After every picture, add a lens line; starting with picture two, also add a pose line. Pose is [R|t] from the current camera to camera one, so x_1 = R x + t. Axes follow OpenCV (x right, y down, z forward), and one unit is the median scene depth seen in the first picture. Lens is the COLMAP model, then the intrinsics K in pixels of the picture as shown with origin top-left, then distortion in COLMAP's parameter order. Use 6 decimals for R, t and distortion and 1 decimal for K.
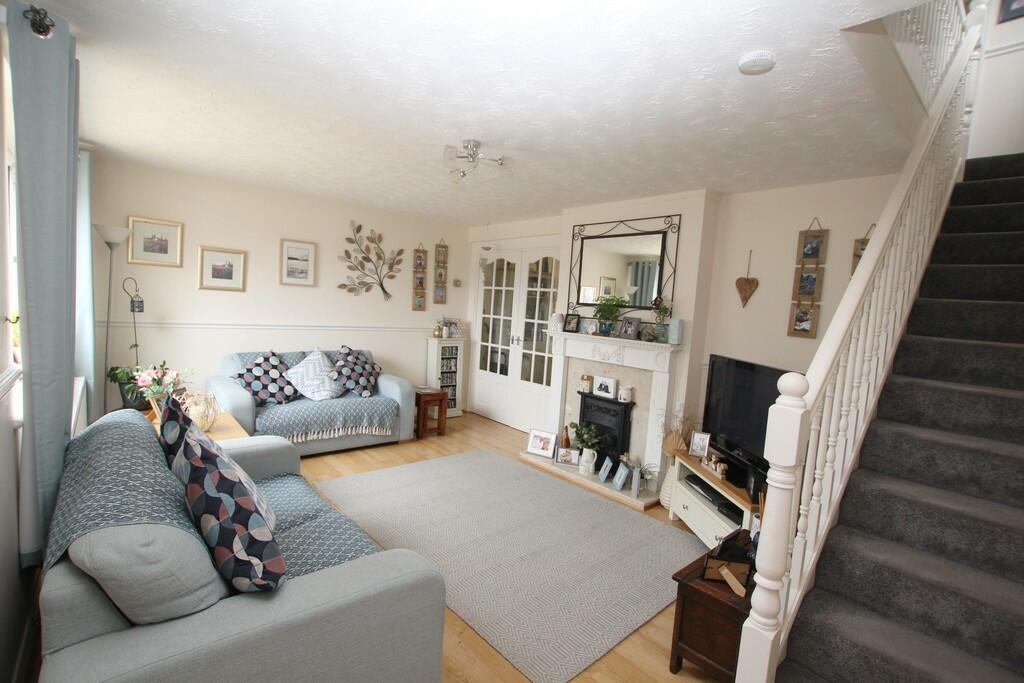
lens RADIAL K [[471.4, 0, 512.0], [0, 471.4, 341.5], [0, 0, 1]] dist [-0.028084, 0.001091]
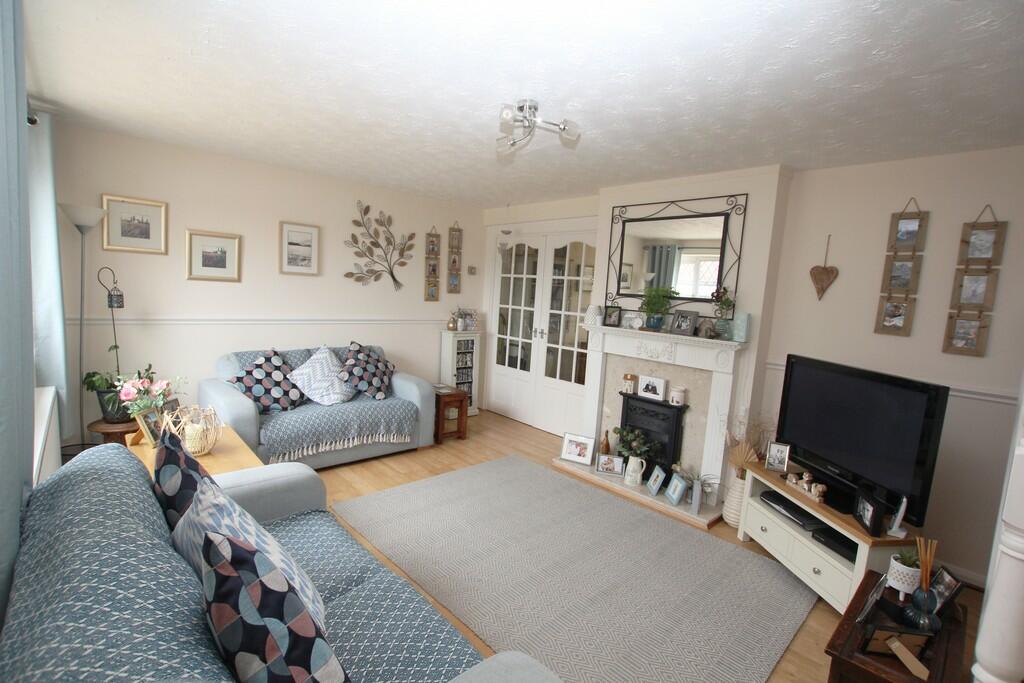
lens RADIAL K [[471.4, 0, 512.0], [0, 471.4, 341.5], [0, 0, 1]] dist [-0.028084, 0.001091]
pose [[0.999573, -0.006518, 0.028473, -0.096901], [0.005582, 0.999444, 0.032857, -0.023041], [-0.028671, -0.032684, 0.999054, 0.116962]]
